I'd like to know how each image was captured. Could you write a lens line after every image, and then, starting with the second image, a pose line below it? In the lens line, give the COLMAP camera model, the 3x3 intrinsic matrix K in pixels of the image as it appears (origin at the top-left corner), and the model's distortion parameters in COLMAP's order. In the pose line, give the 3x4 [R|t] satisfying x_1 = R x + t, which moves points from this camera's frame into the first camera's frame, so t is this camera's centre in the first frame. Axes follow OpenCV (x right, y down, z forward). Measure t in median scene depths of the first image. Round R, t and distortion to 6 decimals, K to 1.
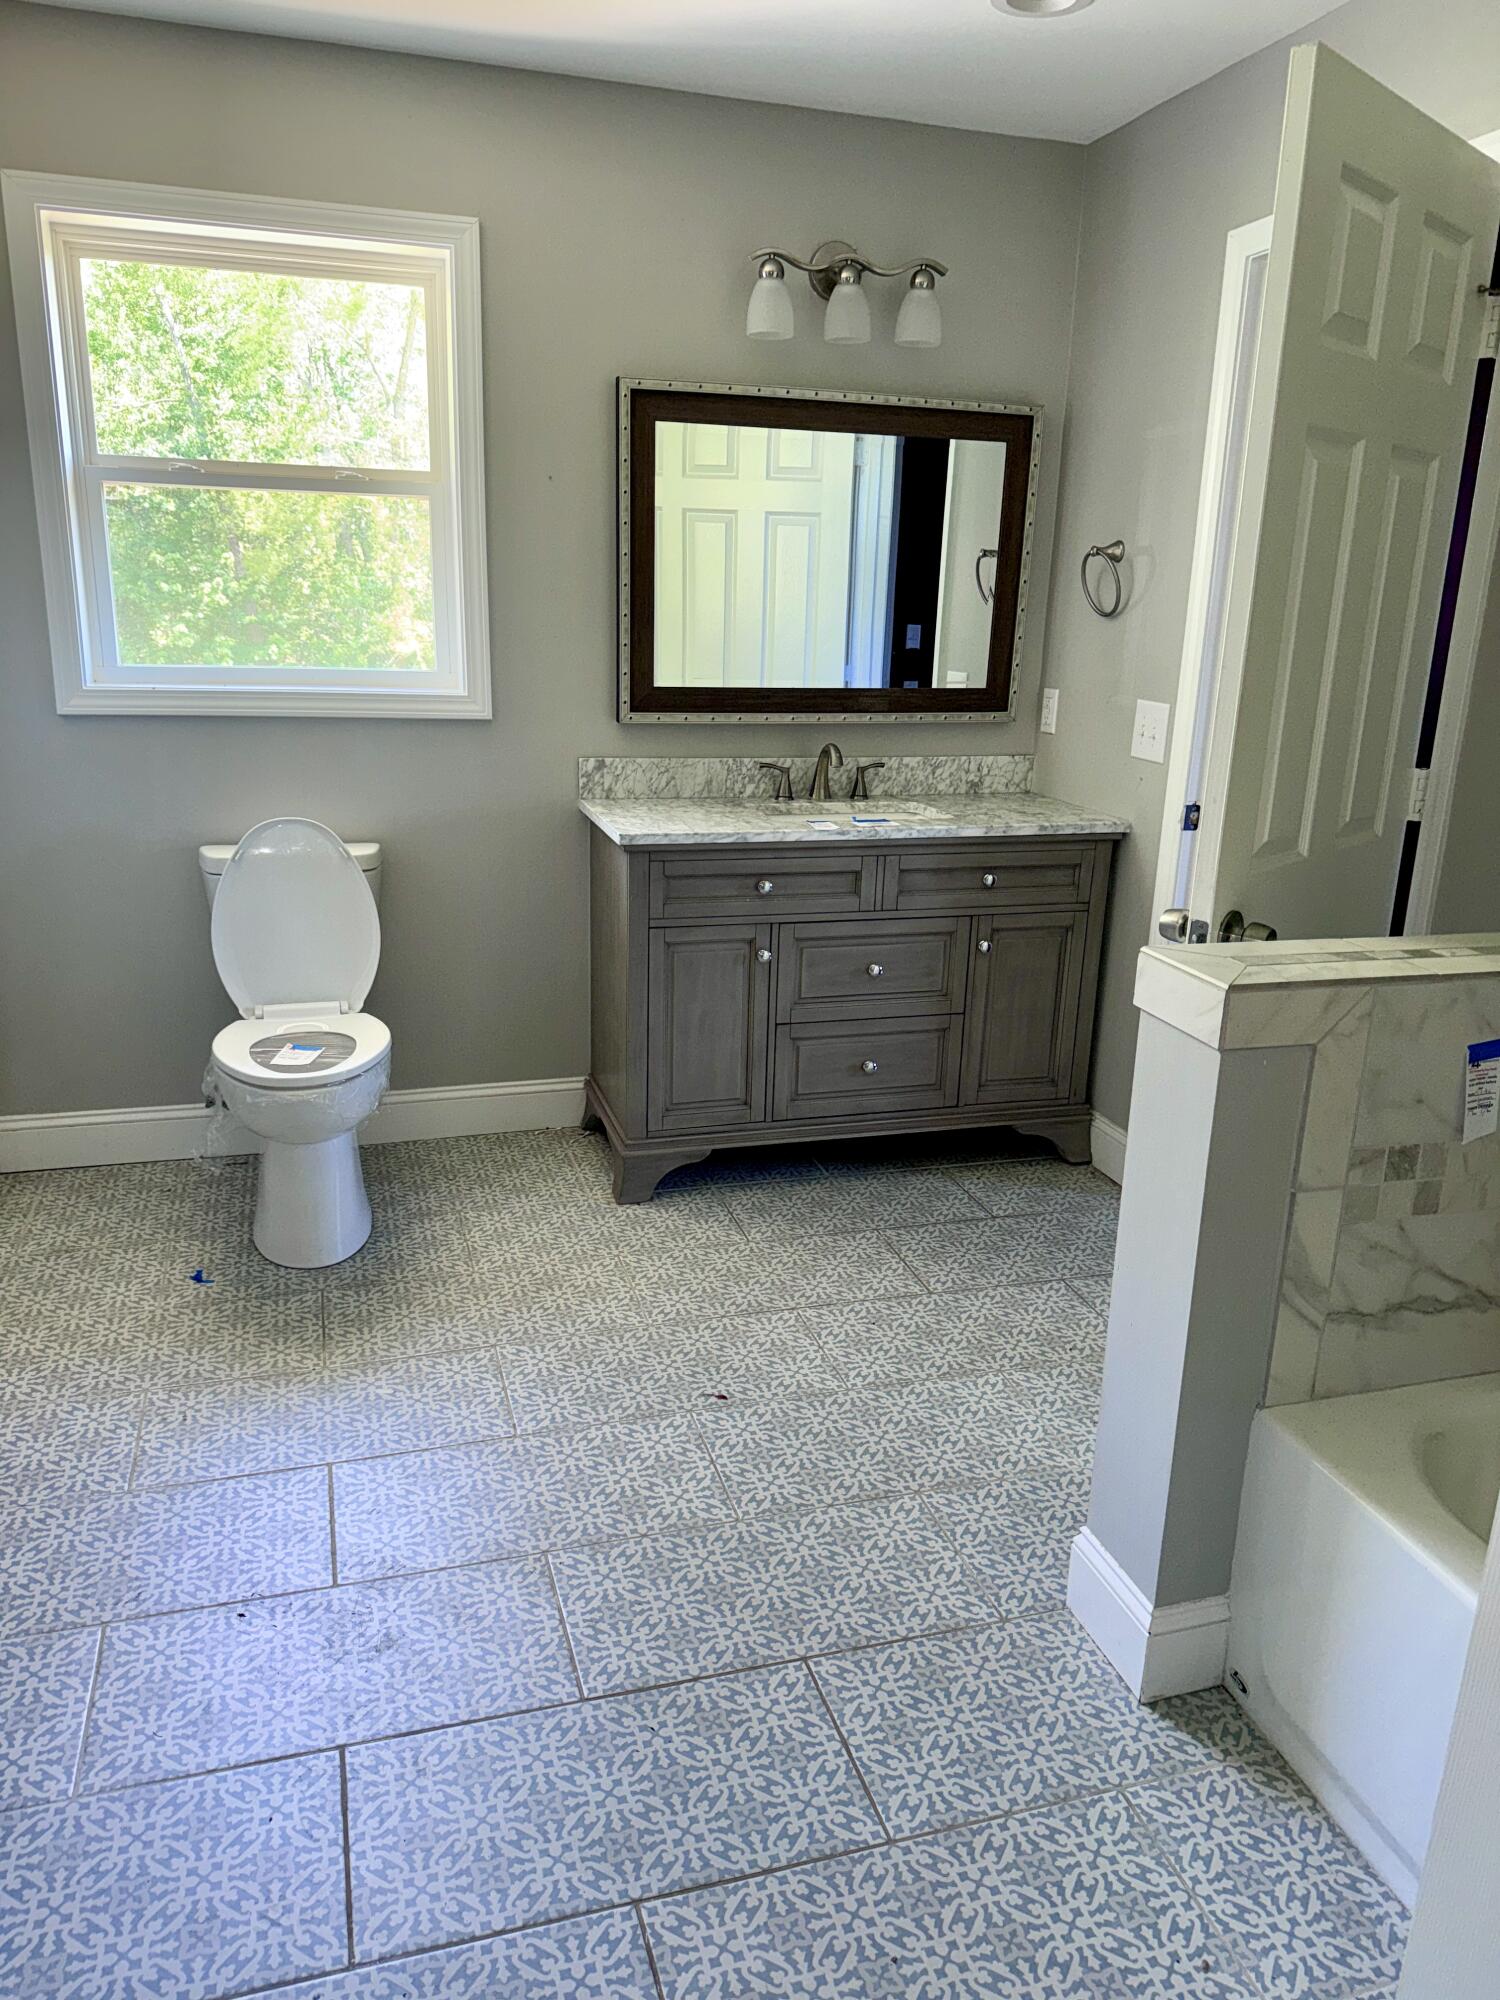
lens RADIAL K [[1413.6, 0, 750.0], [0, 1413.6, 1000.0], [0, 0, 1]] dist [0.147855, -0.200306]
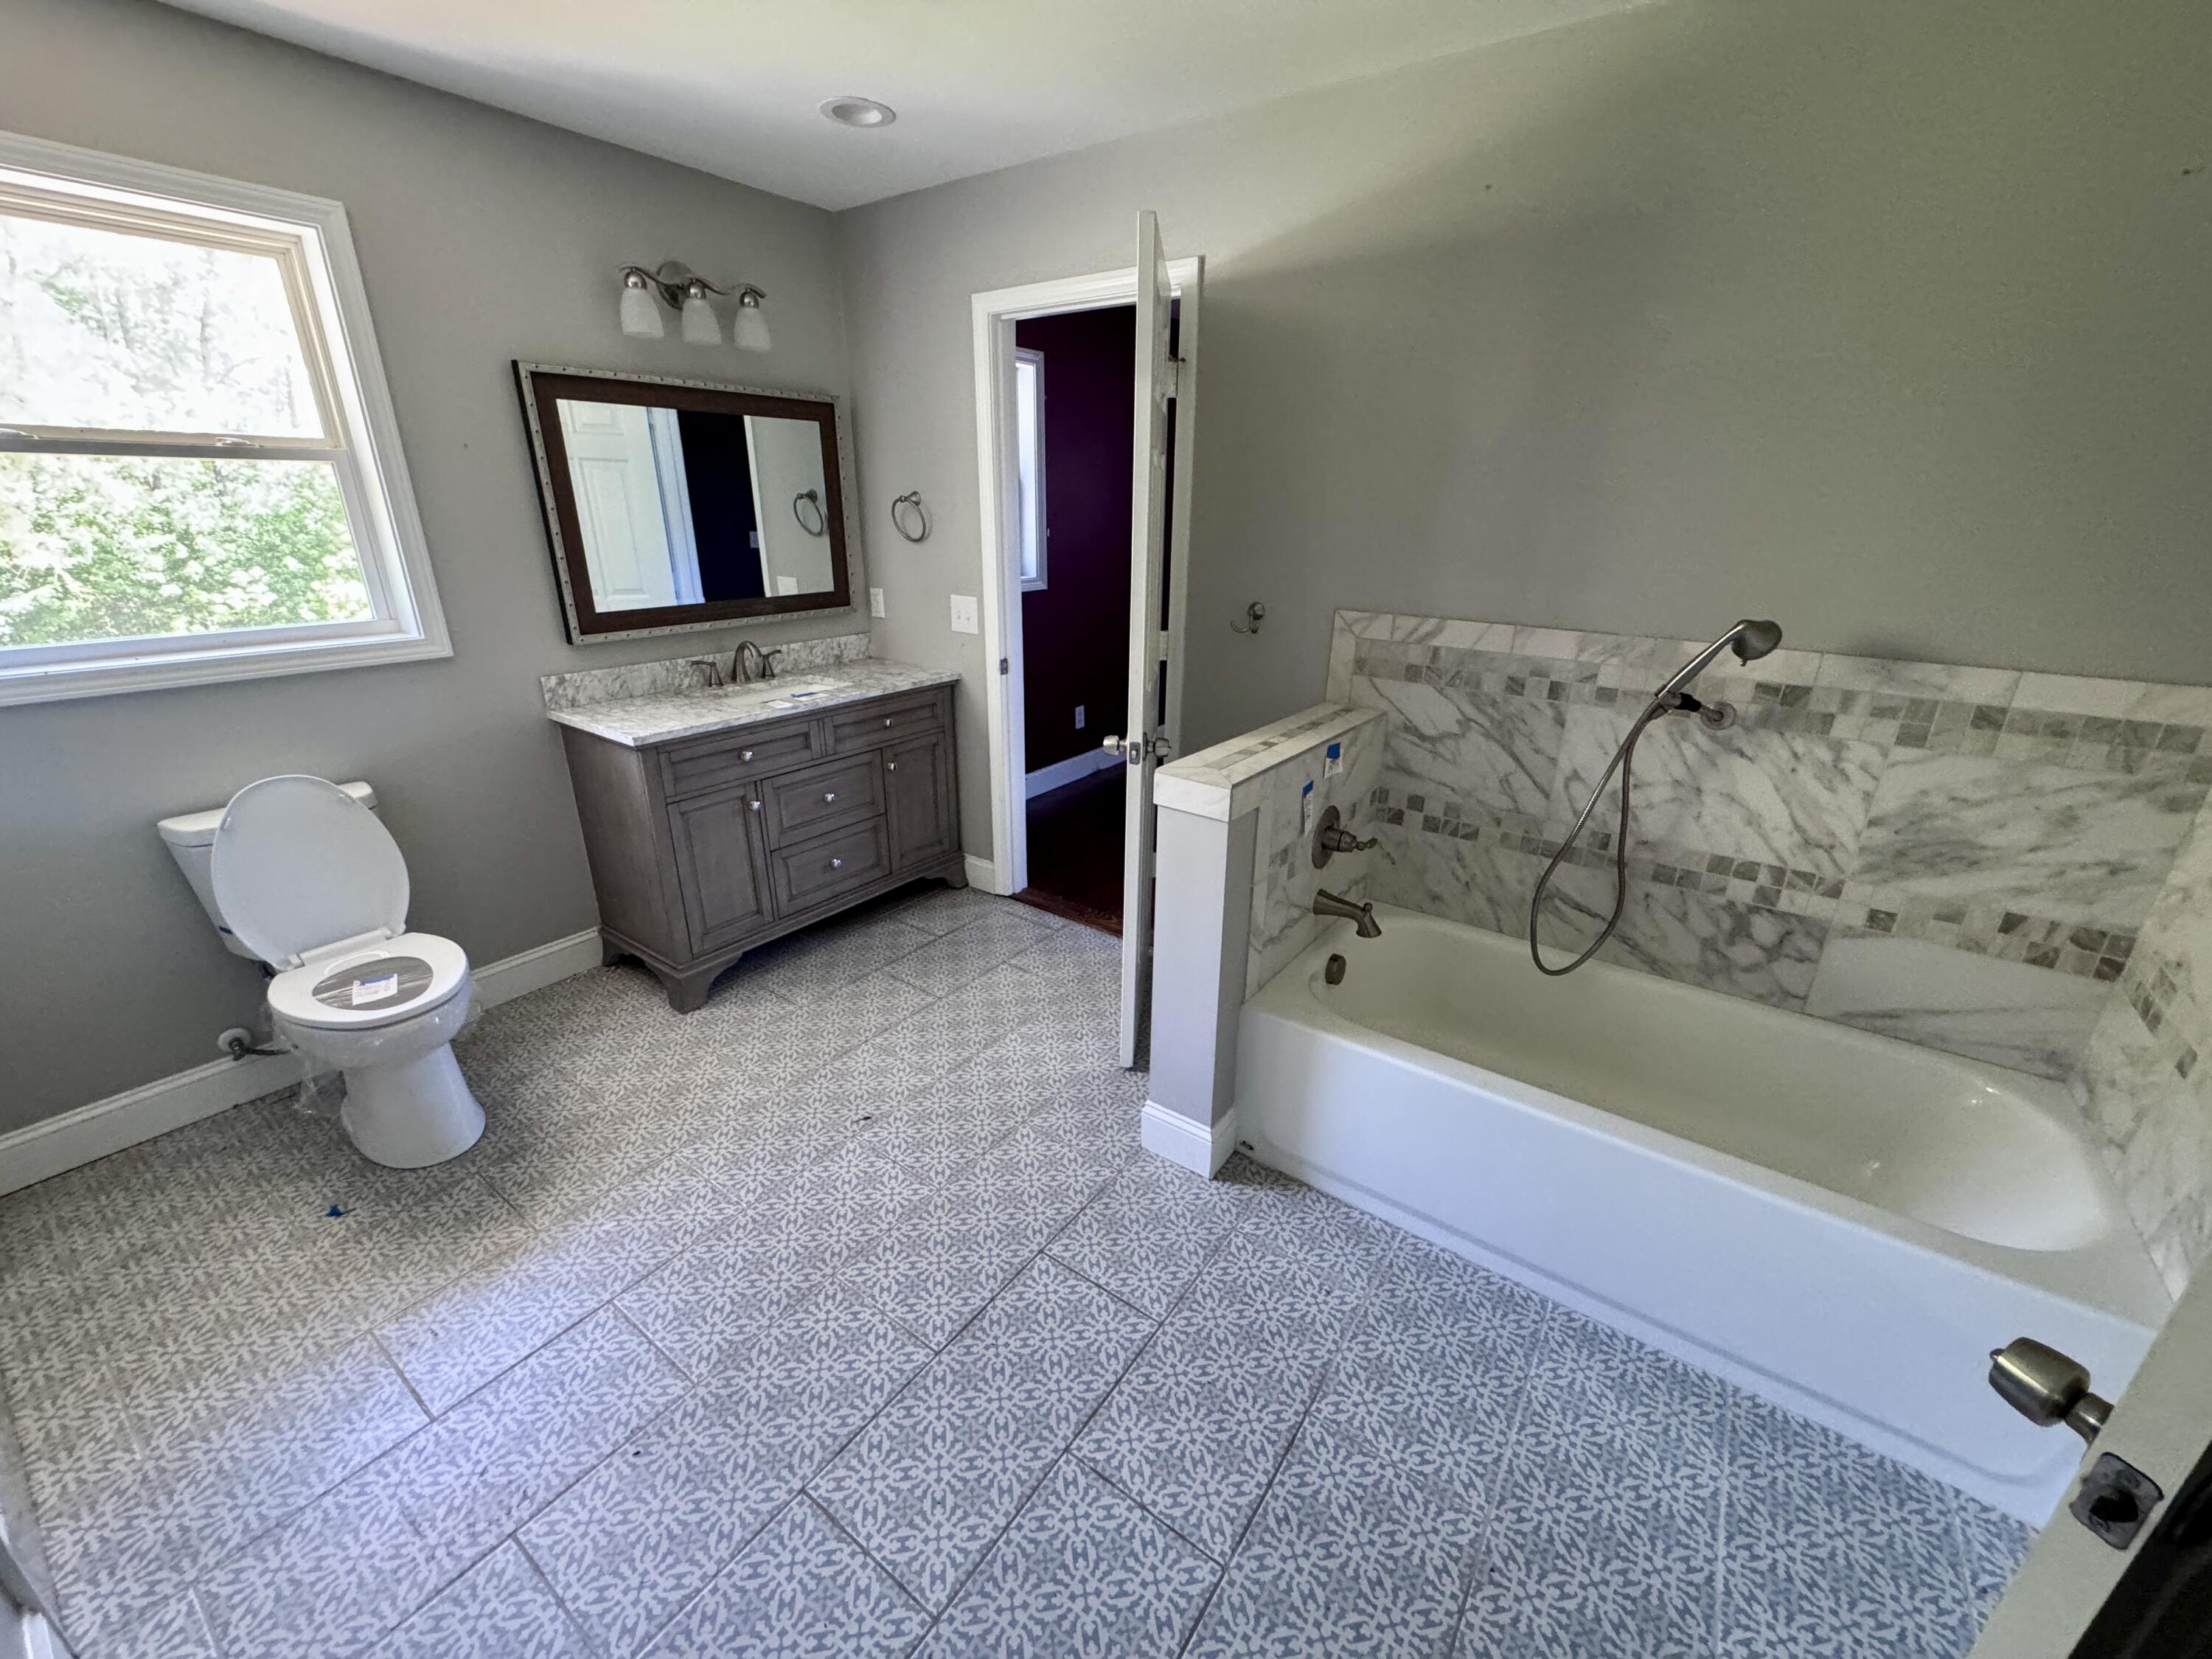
lens RADIAL K [[891.9, 0, 1106.0], [0, 891.9, 829.5], [0, 0, 1]] dist [0.011931, -0.000252]
pose [[0.795930, -0.231671, 0.559307, -0.207094], [0.180847, 0.972683, 0.145539, -0.072702], [-0.577746, -0.014690, 0.816085, 0.101880]]
